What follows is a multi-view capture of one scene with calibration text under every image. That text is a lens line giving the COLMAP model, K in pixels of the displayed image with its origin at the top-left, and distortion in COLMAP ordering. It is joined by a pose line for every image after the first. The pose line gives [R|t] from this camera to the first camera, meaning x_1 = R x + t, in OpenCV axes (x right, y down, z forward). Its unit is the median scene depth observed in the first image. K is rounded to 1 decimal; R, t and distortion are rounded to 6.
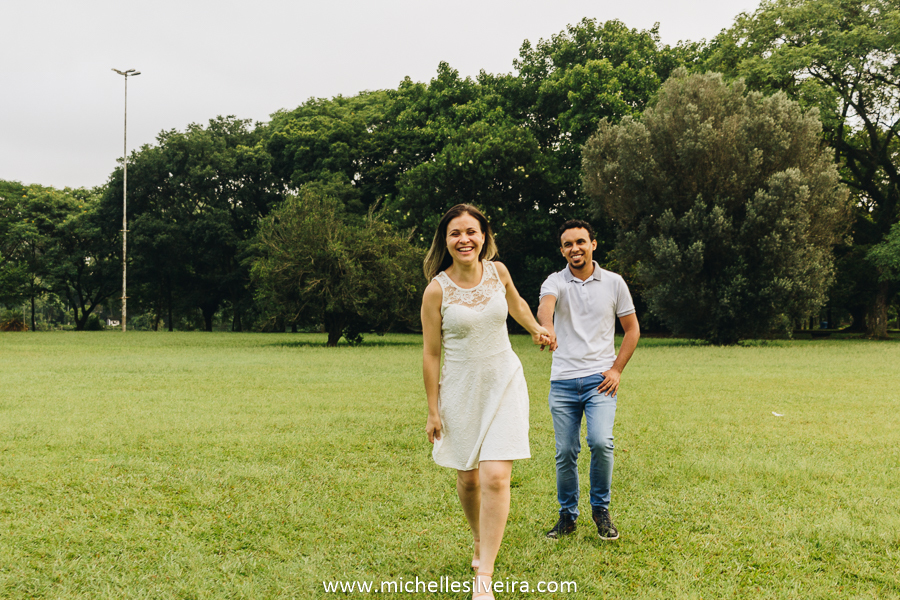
lens RADIAL K [[1001.7, 0, 450.0], [0, 1001.7, 300.0], [0, 0, 1]] dist [0.012016, 0.017360]
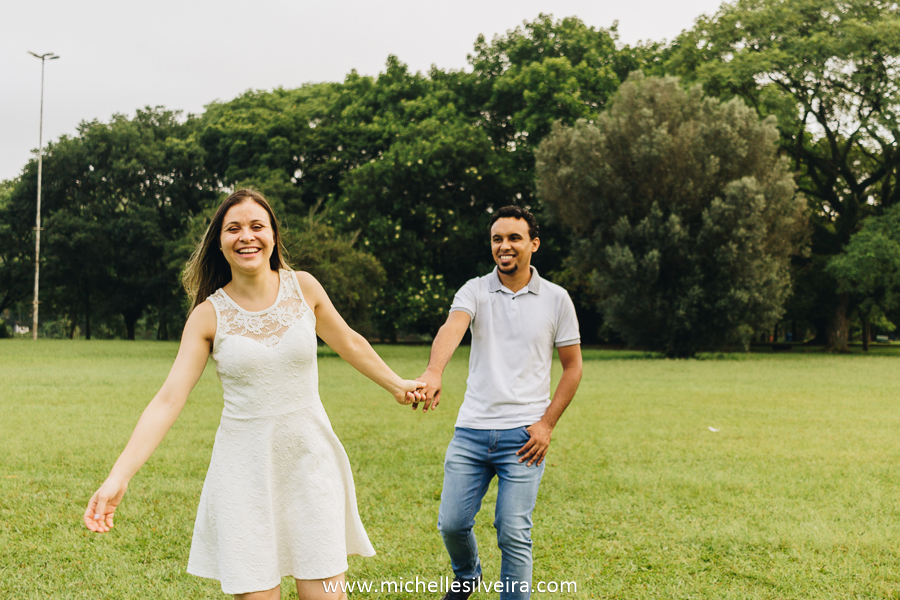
lens RADIAL K [[919.1, 0, 450.0], [0, 919.1, 300.0], [0, 0, 1]] dist [0.009486, 0.007955]
pose [[0.995924, 0.011253, 0.089489, -0.027086], [-0.009082, 0.999655, -0.024631, 0.012971], [-0.089735, 0.023718, 0.995683, 0.139532]]
